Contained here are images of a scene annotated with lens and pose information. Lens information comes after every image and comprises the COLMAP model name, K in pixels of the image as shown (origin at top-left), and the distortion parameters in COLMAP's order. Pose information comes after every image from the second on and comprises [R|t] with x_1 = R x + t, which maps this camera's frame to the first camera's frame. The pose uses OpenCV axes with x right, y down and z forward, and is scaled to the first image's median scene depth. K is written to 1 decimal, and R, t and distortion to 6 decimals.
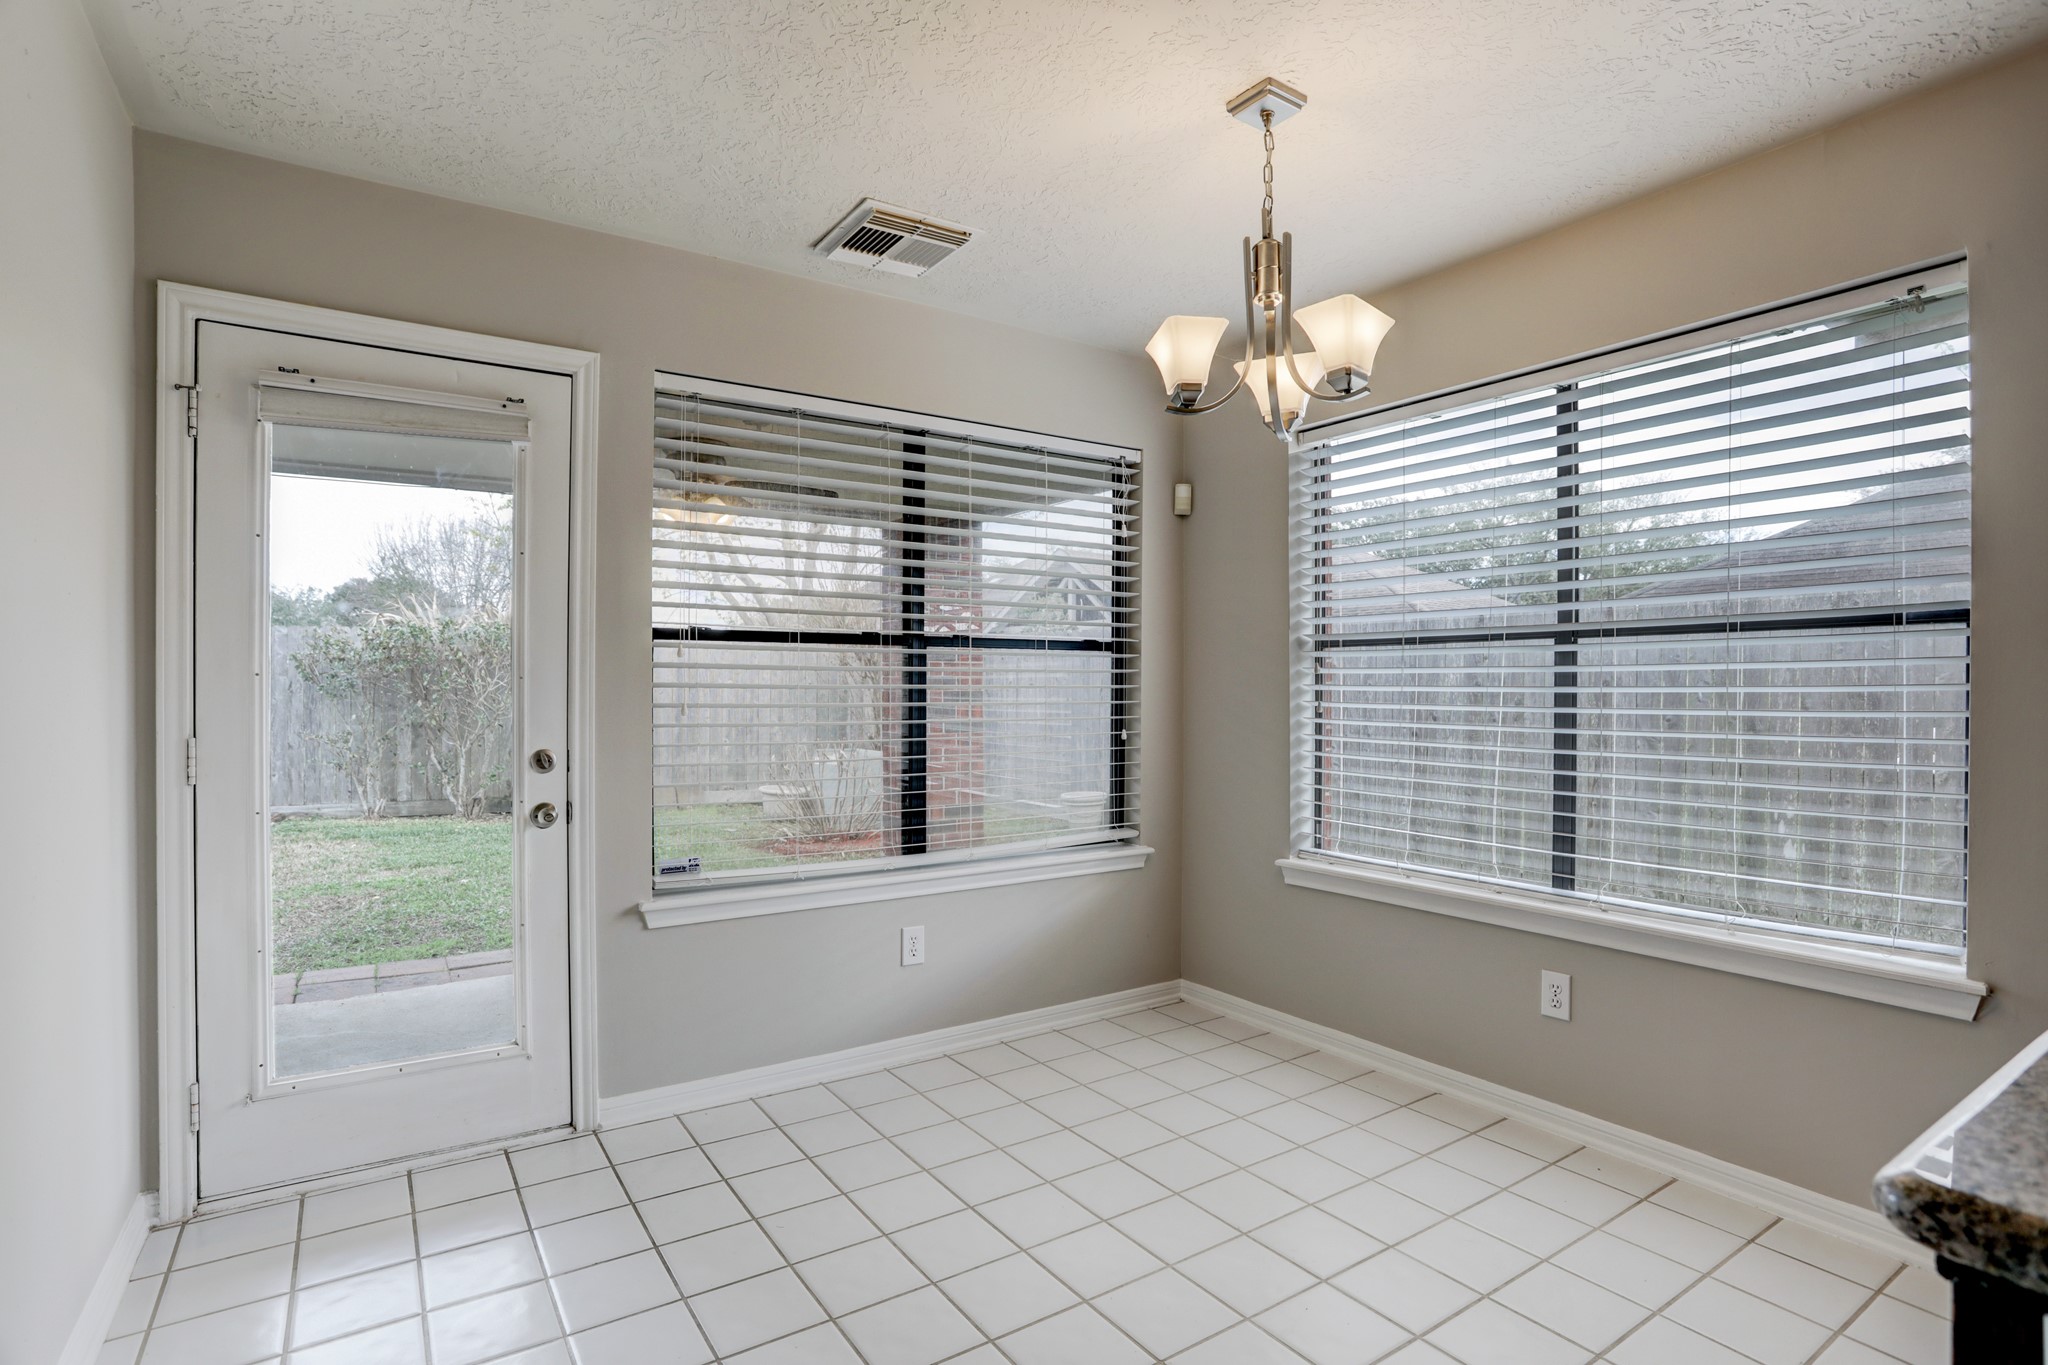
lens RADIAL K [[995.3, 0, 1022.7], [0, 995.3, 690.4], [0, 0, 1]] dist [-0.062804, 0.026833]
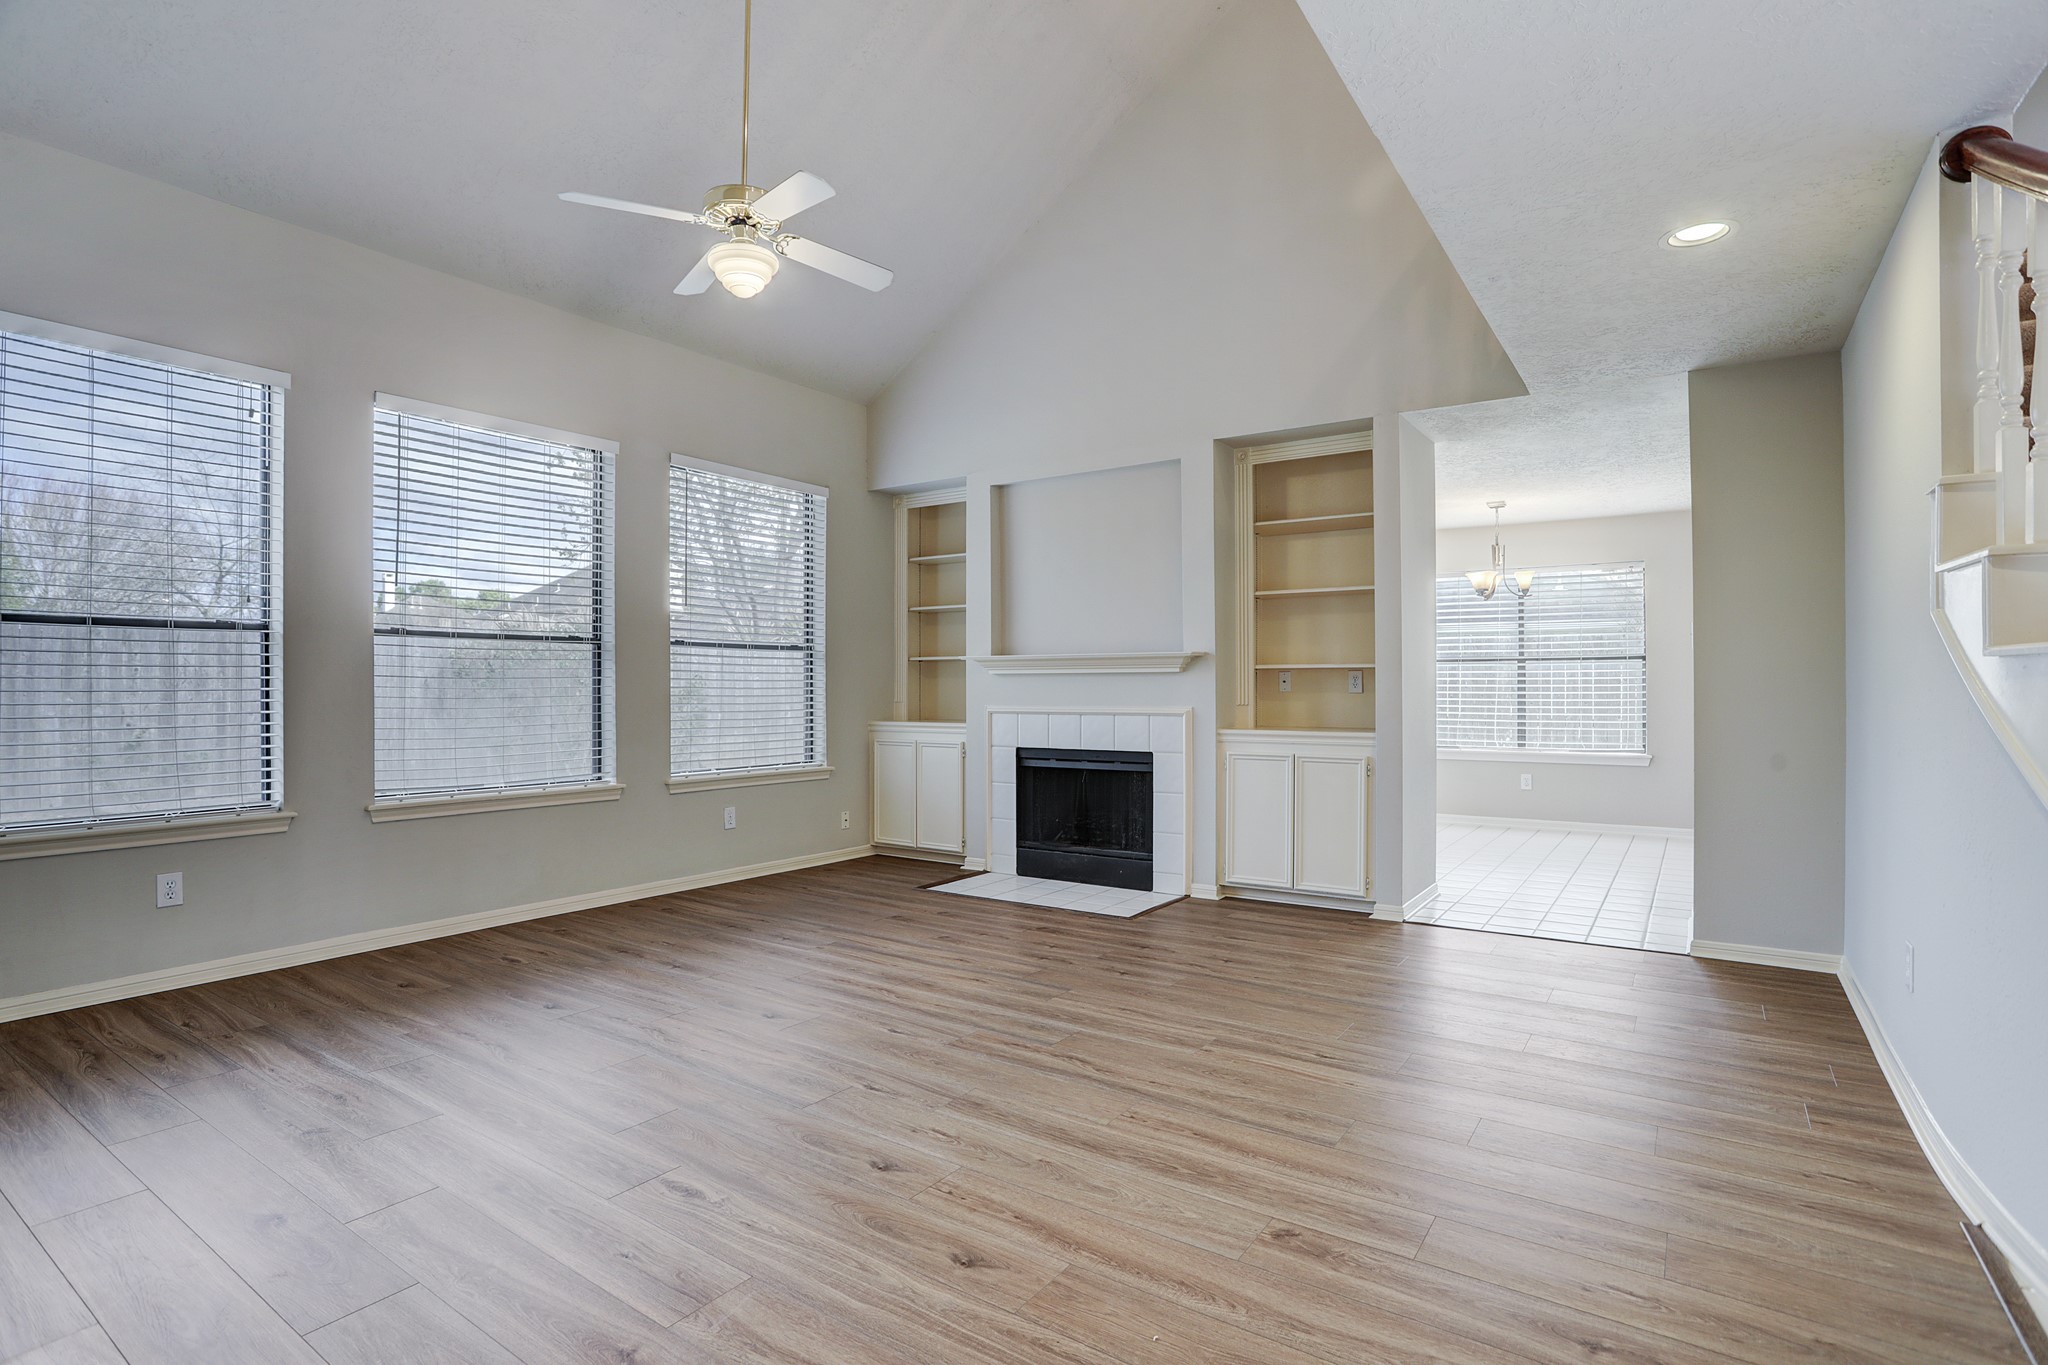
lens RADIAL K [[995.3, 0, 1032.3], [0, 995.3, 672.4], [0, 0, 1]] dist [-0.062804, 0.026833]
pose [[0.926687, 0.007064, 0.375767, -1.387429], [0.000912, 0.999778, -0.021044, 0.029613], [-0.375833, 0.019844, 0.926475, -0.851224]]
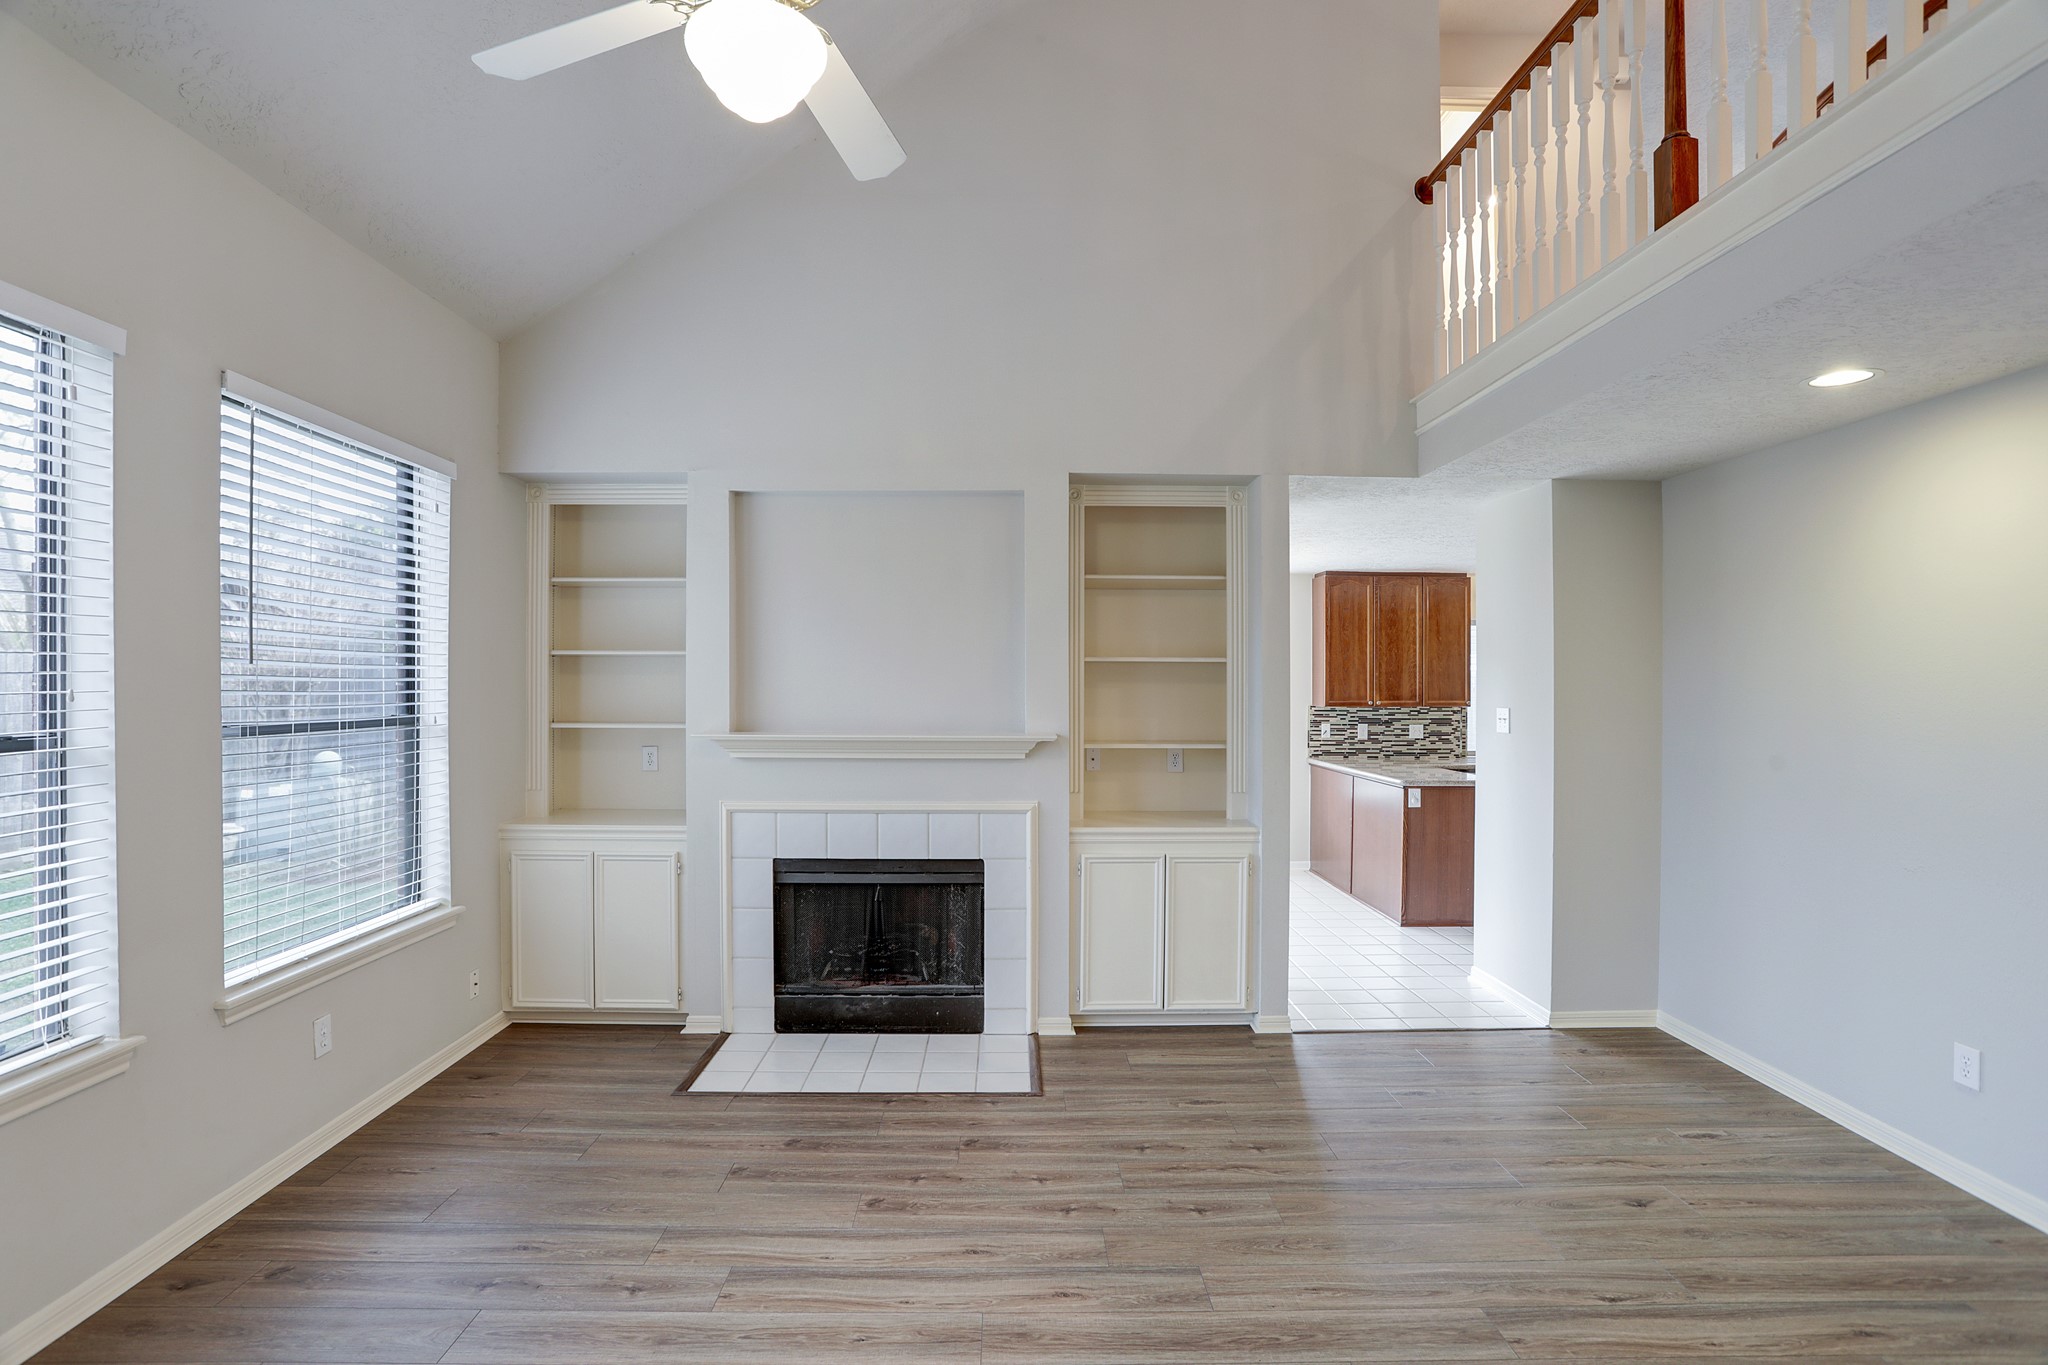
lens RADIAL K [[995.3, 0, 1023.7], [0, 995.3, 684.6], [0, 0, 1]] dist [-0.062804, 0.026833]
pose [[0.545322, 0.005644, 0.838208, -1.615707], [-0.000759, 0.999980, -0.006239, -0.078532], [-0.838227, 0.002765, 0.545315, -0.232997]]
